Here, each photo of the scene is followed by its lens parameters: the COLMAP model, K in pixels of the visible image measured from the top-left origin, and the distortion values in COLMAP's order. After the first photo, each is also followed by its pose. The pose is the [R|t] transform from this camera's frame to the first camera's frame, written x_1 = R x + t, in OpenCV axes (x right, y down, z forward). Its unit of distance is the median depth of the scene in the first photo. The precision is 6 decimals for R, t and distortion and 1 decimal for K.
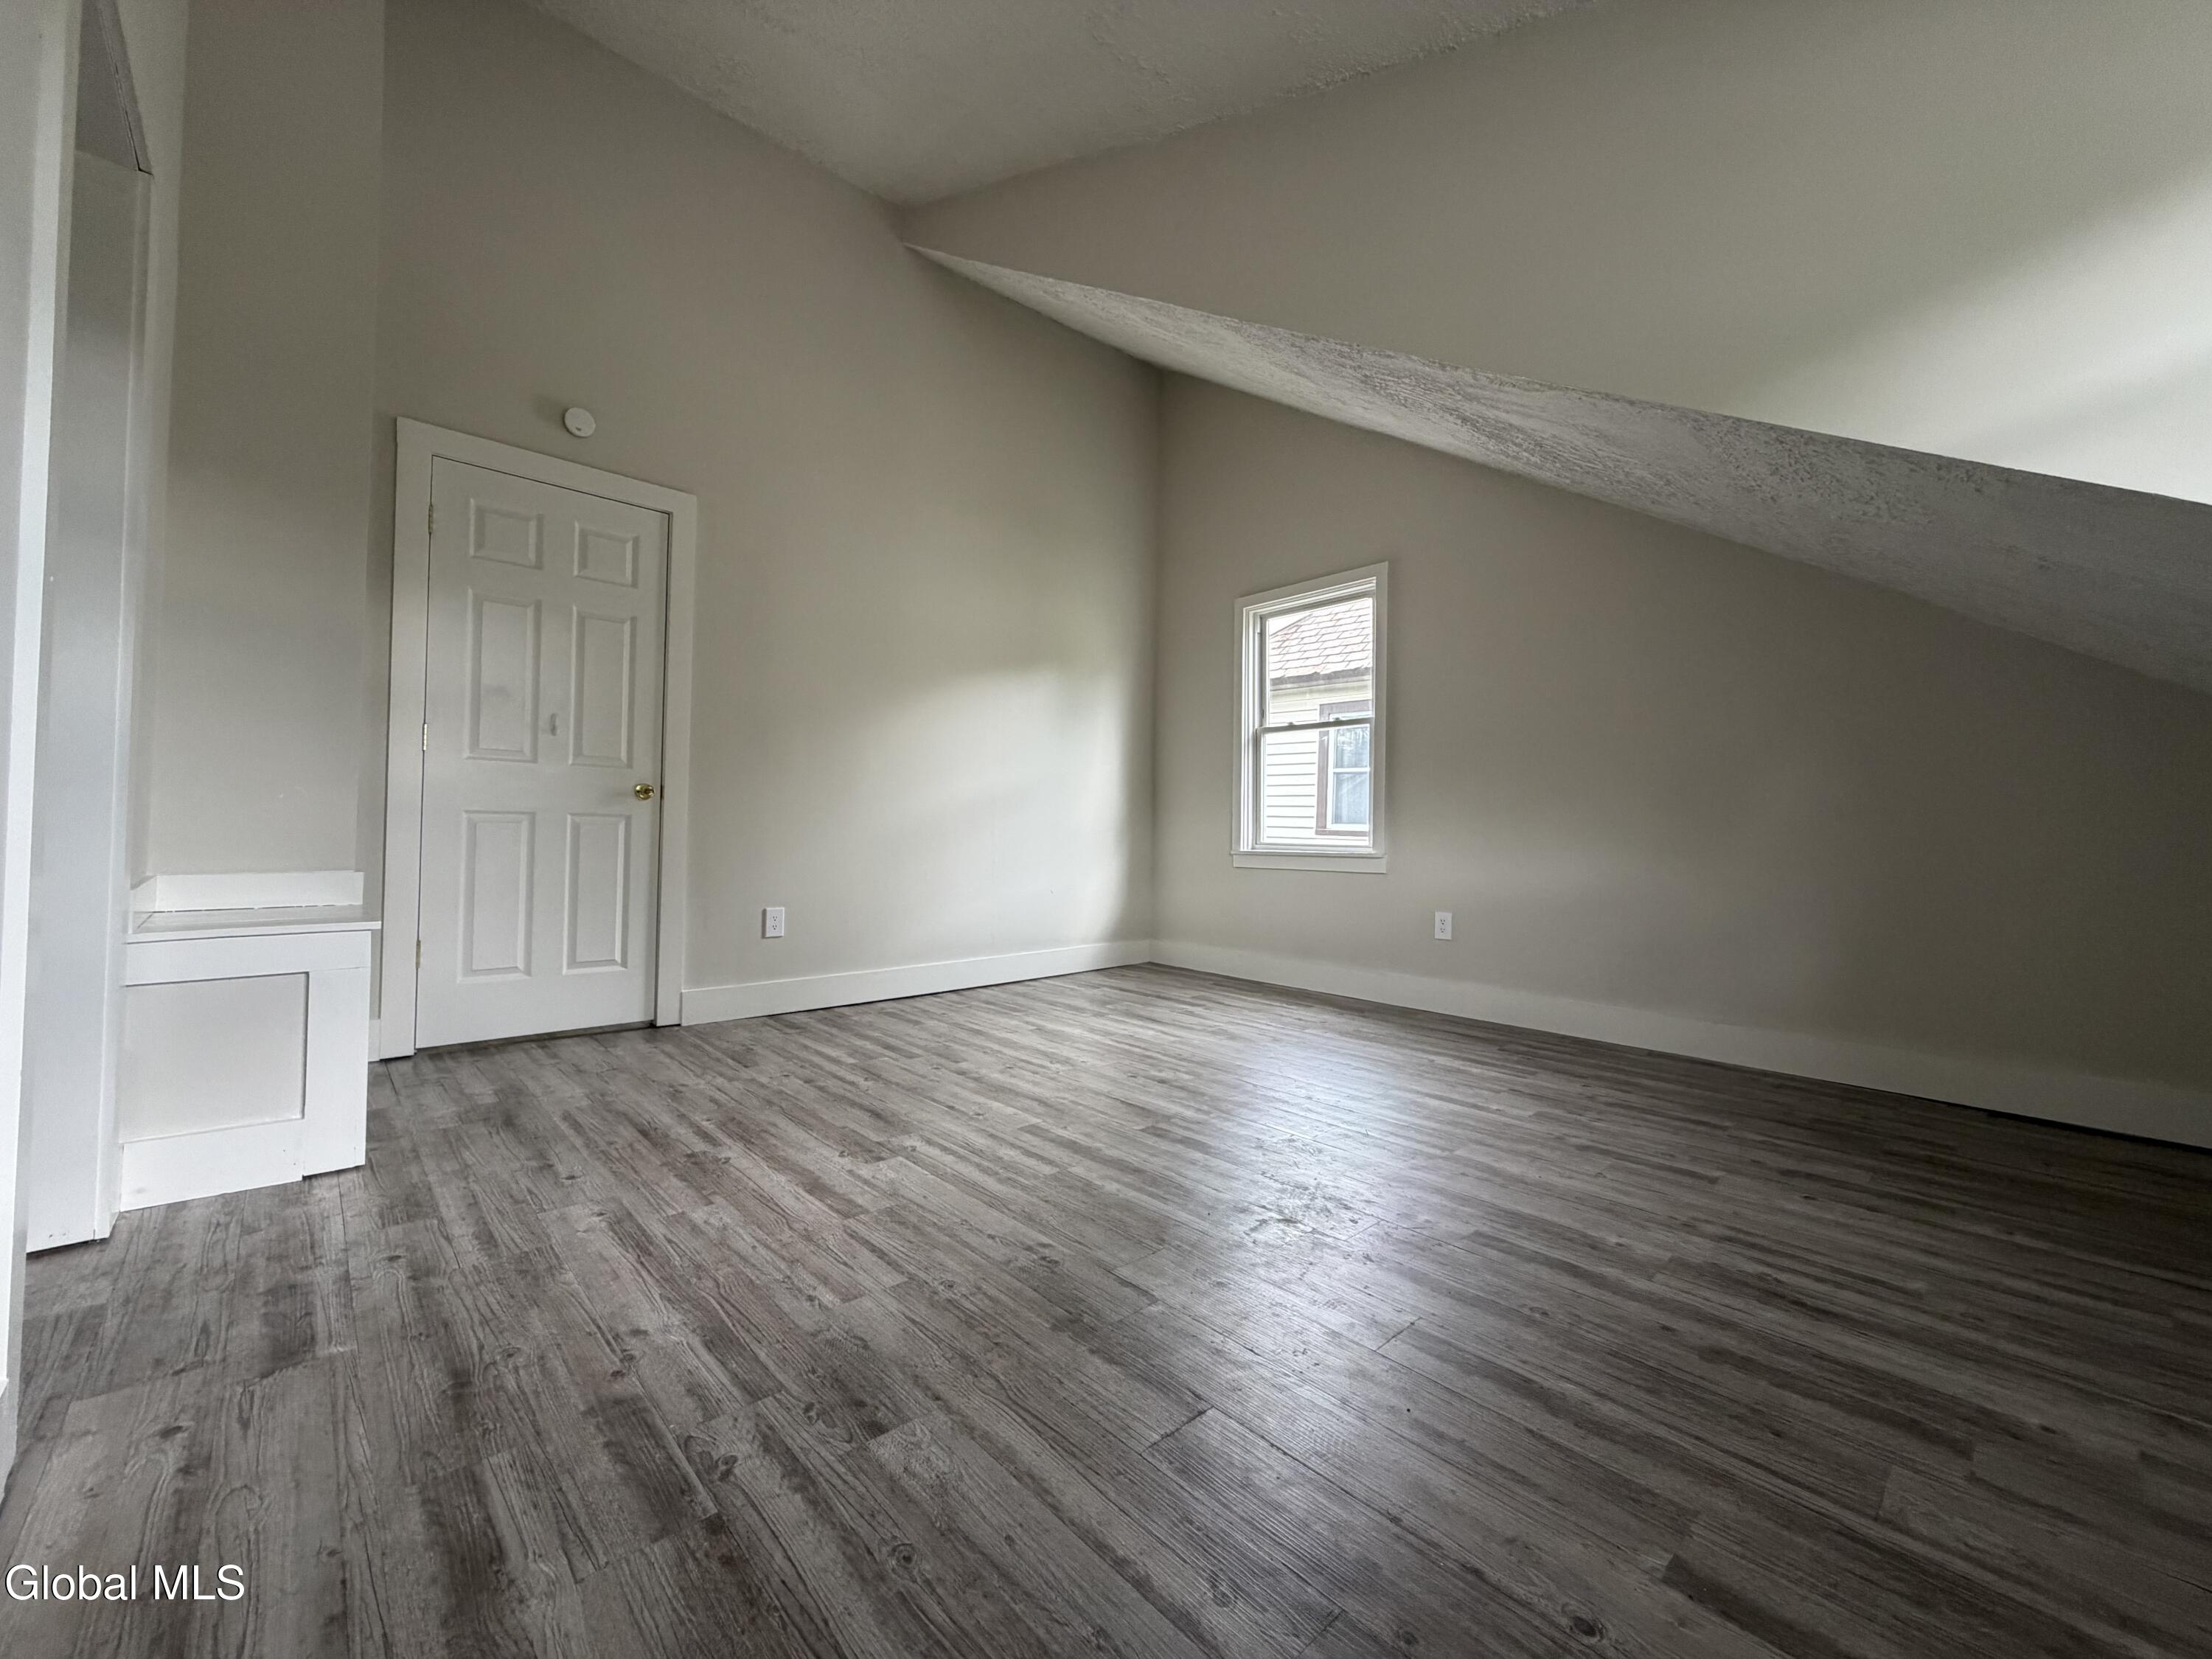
lens RADIAL K [[880.5, 0, 1099.5], [0, 880.5, 825.1], [0, 0, 1]] dist [-0.000521, 0.000484]
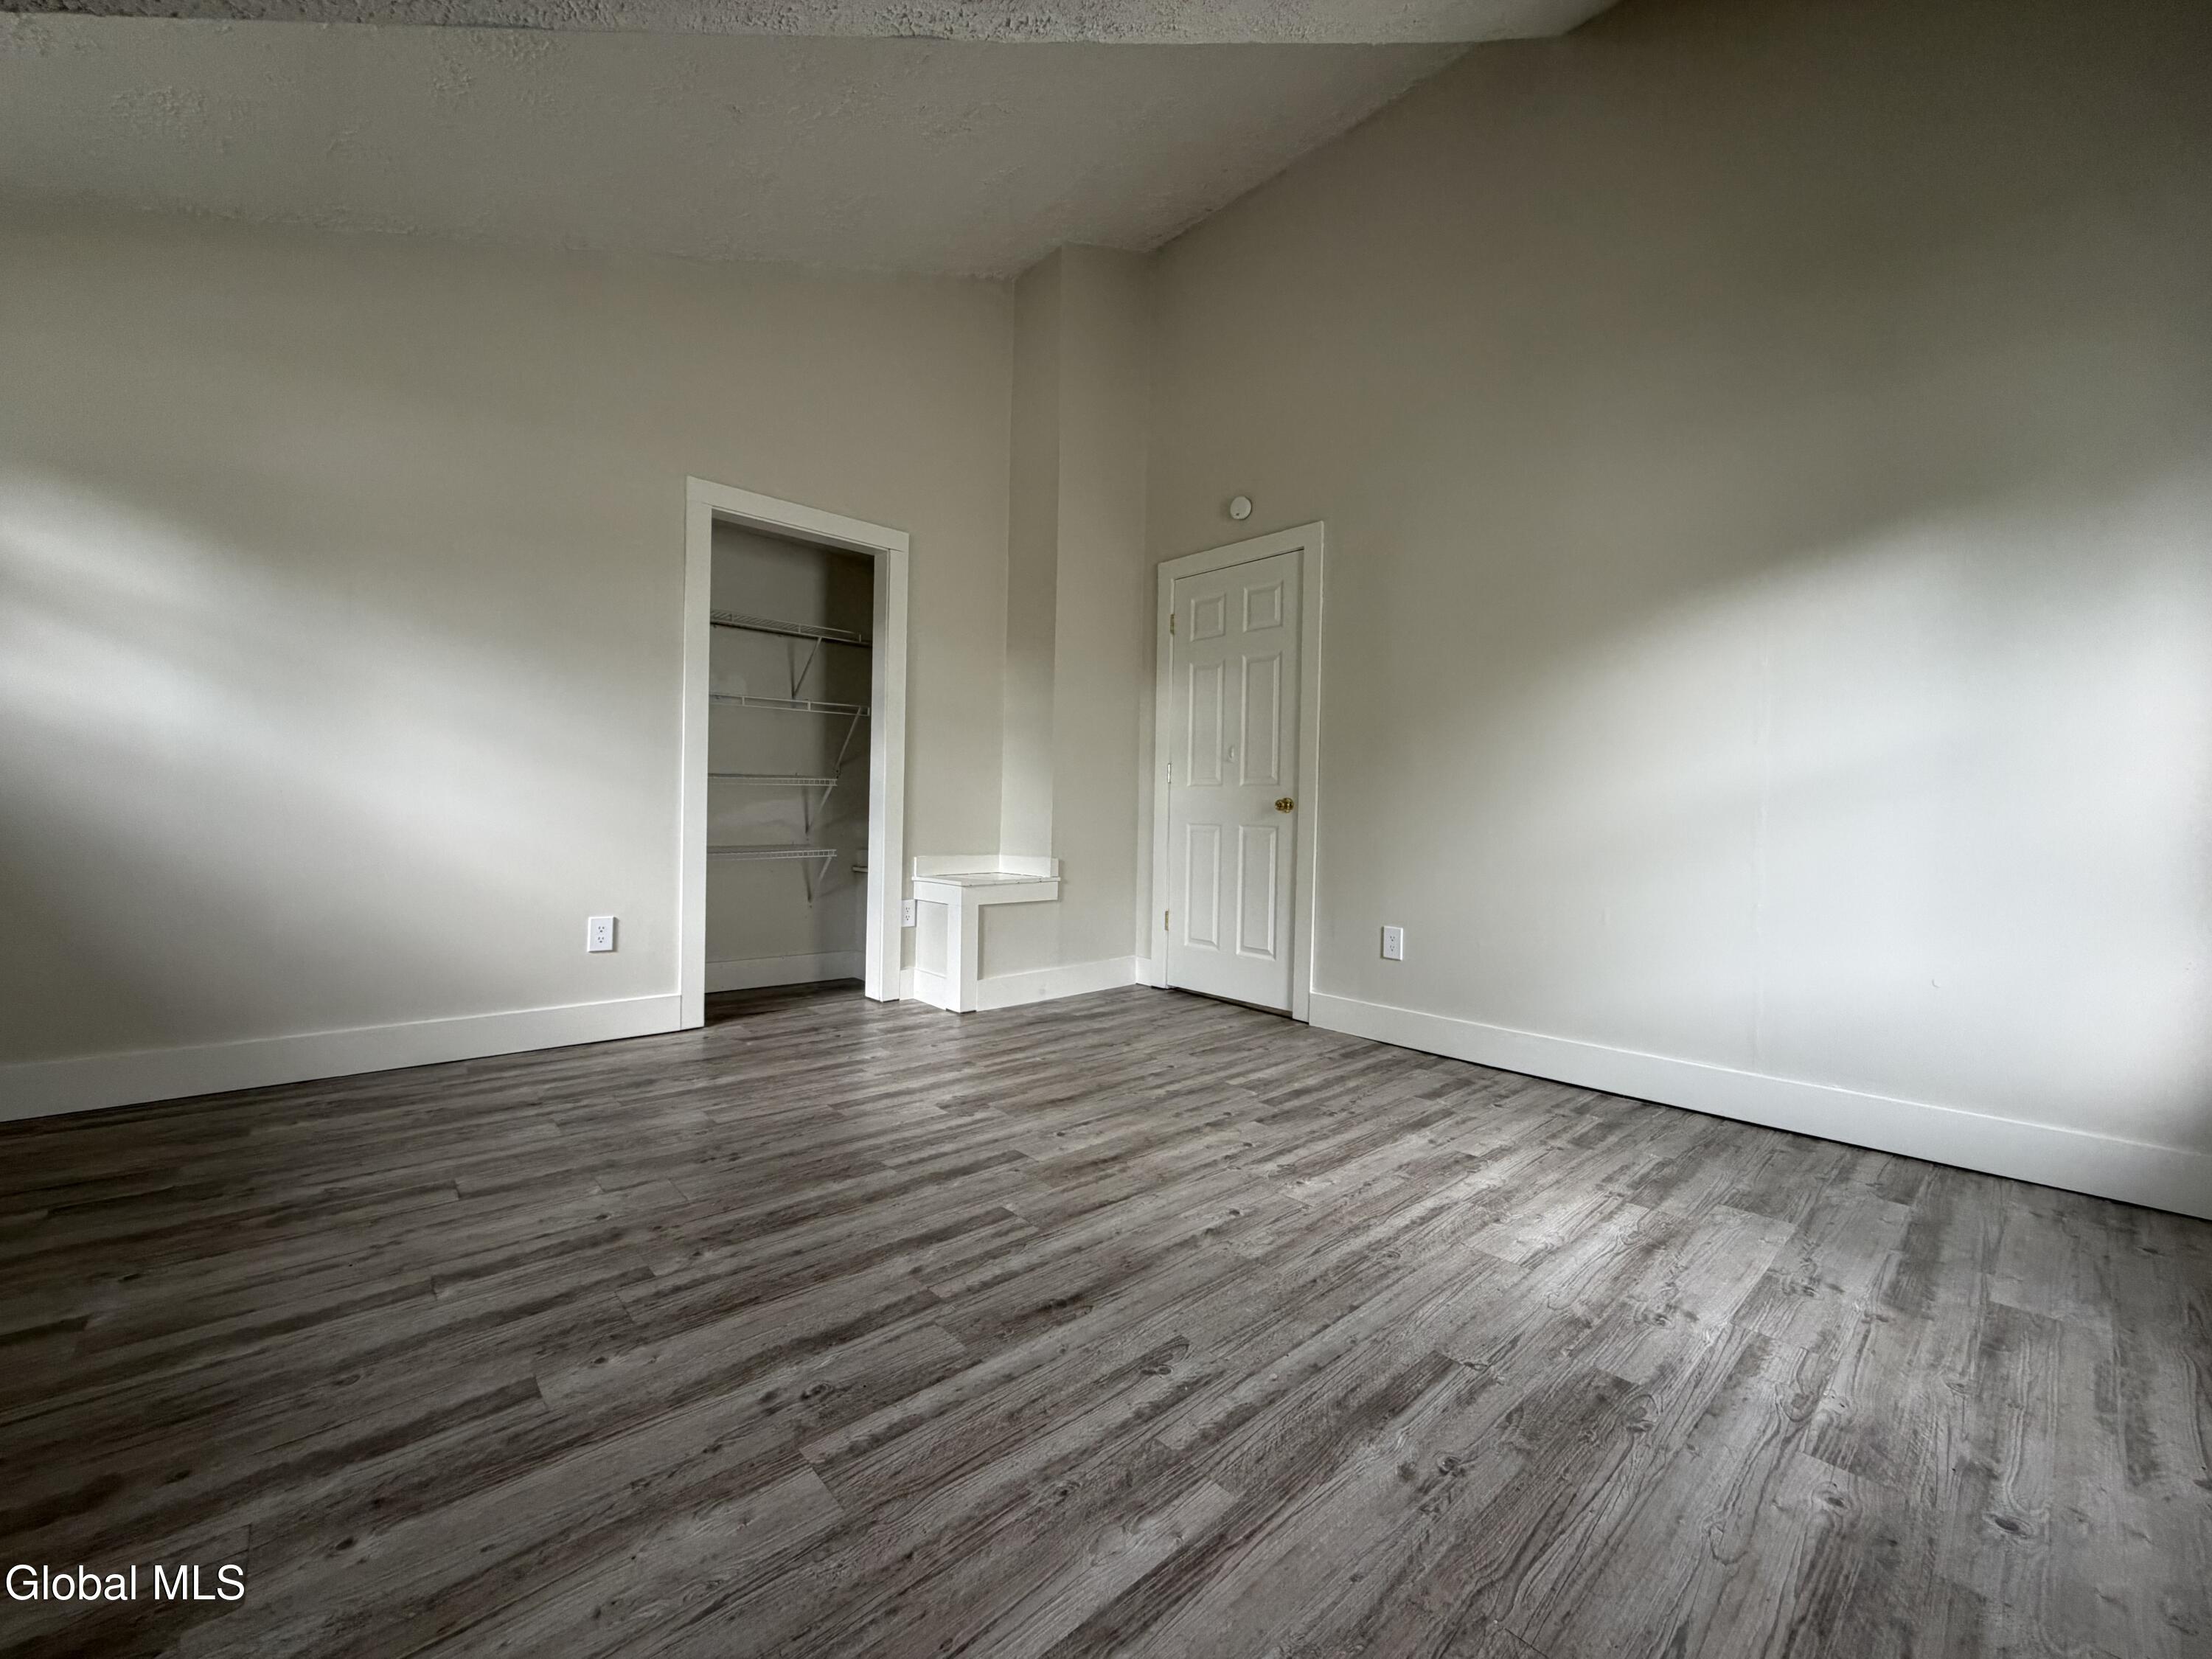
lens RADIAL K [[880.5, 0, 1099.5], [0, 880.5, 825.1], [0, 0, 1]] dist [-0.000521, 0.000484]
pose [[-0.008395, -0.008822, -0.999926, 0.871034], [-0.017423, 0.999811, -0.008674, 0.001515], [0.999813, 0.017349, -0.008547, 1.110516]]
